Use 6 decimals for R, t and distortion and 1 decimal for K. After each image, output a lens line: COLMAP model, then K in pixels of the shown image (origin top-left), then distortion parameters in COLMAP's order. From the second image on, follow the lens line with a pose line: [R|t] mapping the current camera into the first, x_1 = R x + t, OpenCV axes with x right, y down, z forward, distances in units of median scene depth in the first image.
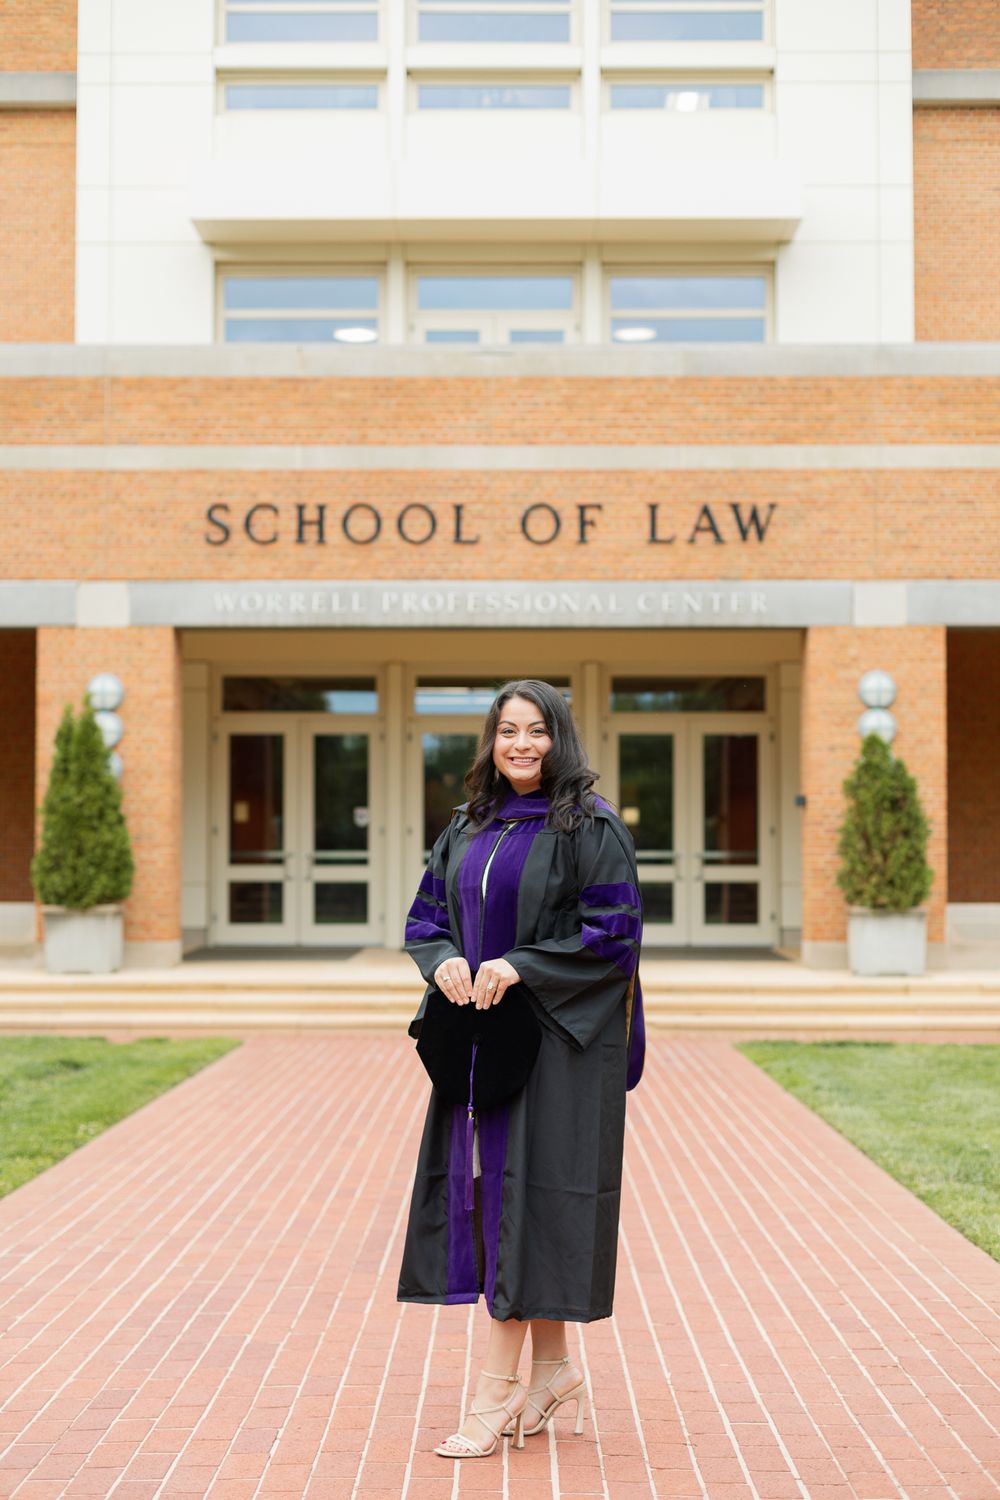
lens RADIAL K [[2319.8, 0, 472.9], [0, 2319.8, 758.2], [0, 0, 1]] dist [0.019485, -0.094729]
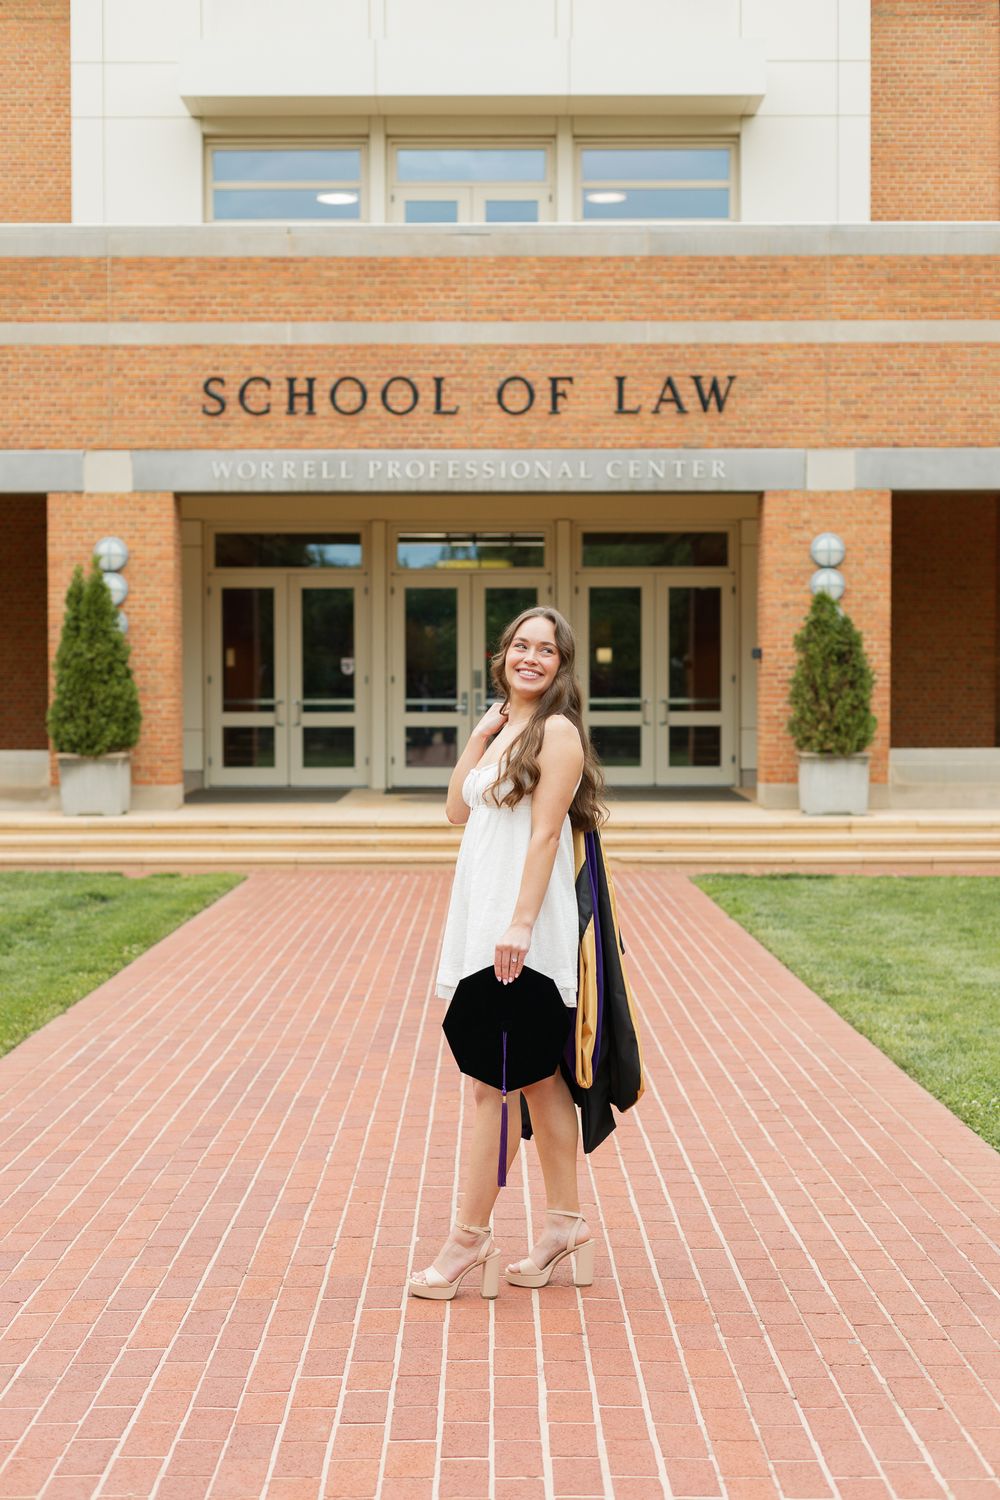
lens RADIAL K [[2397.7, 0, 466.0], [0, 2397.7, 751.1], [0, 0, 1]] dist [0.016192, 0.007314]
pose [[0.999963, -0.002944, 0.008126, -0.003151], [0.002376, 0.997607, 0.069103, -0.013721], [-0.008310, -0.069081, 0.997576, -0.116614]]
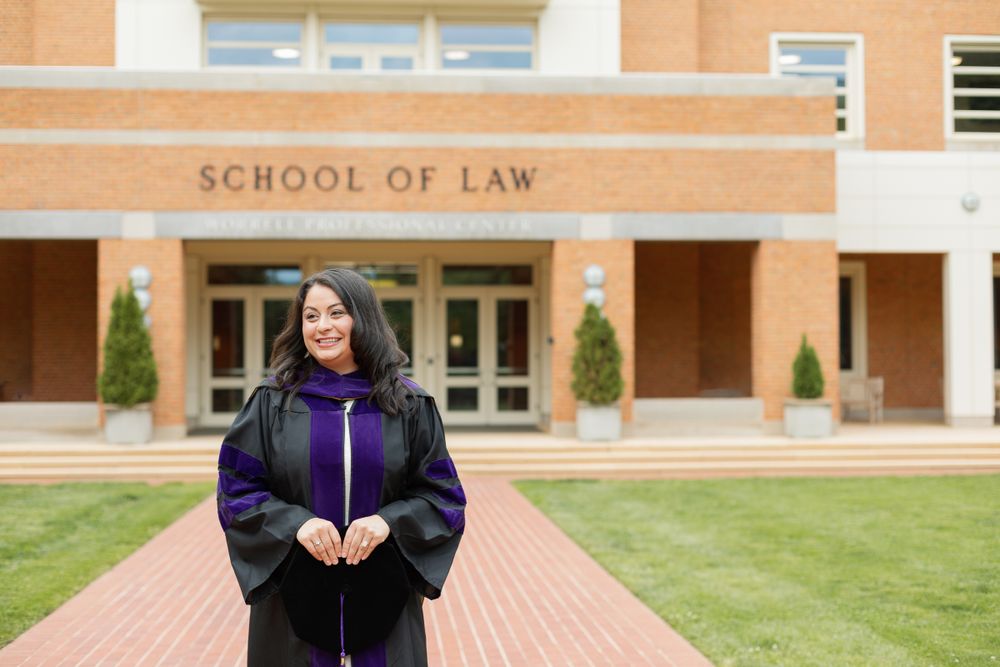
lens RADIAL K [[1546.5, 0, 499.0], [0, 1546.5, 314.7], [0, 0, 1]] dist [0.019485, -0.094729]
pose [[0.995724, -0.001784, 0.092364, -0.002994], [0.000619, 0.999920, 0.012644, -0.015323], [-0.092379, -0.012533, 0.995645, -0.140880]]
